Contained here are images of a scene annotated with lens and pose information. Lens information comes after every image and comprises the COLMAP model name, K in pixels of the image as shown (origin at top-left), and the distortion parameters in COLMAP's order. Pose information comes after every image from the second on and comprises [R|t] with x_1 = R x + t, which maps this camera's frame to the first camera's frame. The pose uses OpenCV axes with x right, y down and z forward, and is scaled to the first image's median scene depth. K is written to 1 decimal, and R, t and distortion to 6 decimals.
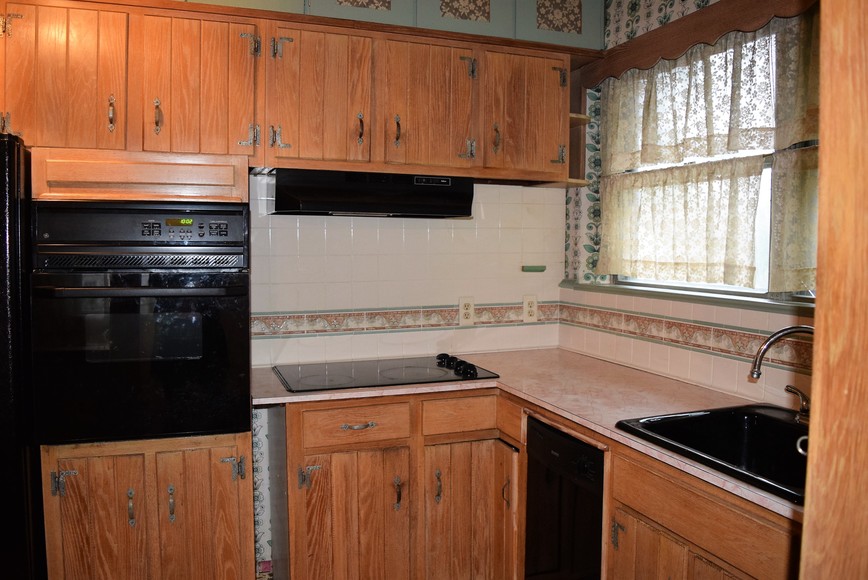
lens RADIAL K [[680.4, 0, 436.7], [0, 680.4, 284.8], [0, 0, 1]] dist [-0.098484, 0.016534]
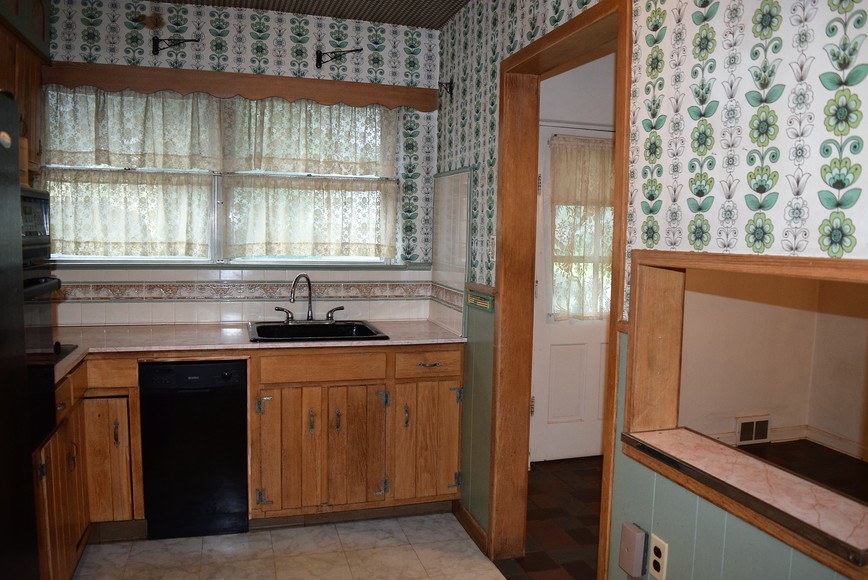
lens RADIAL K [[680.4, 0, 436.7], [0, 680.4, 284.8], [0, 0, 1]] dist [-0.098484, 0.016534]
pose [[0.064438, -0.084896, 0.994304, -1.099939], [0.032545, 0.996023, 0.082934, -0.044979], [-0.997391, 0.027015, 0.066944, 0.346643]]
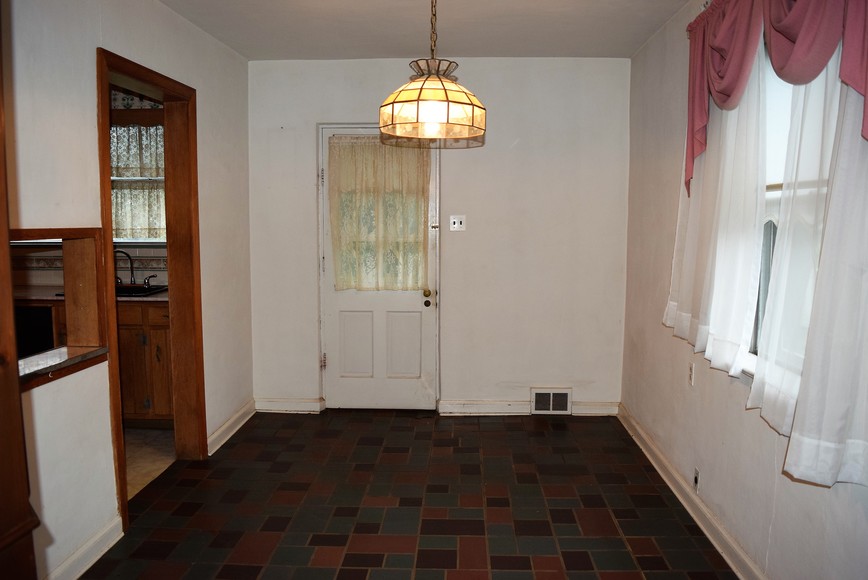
lens RADIAL K [[680.4, 0, 436.7], [0, 680.4, 284.8], [0, 0, 1]] dist [-0.098484, 0.016534]
pose [[0.391553, -0.100951, 0.914601, -1.142549], [0.049763, 0.994832, 0.088503, 0.019288], [-0.918809, 0.010859, 0.394553, -1.021356]]
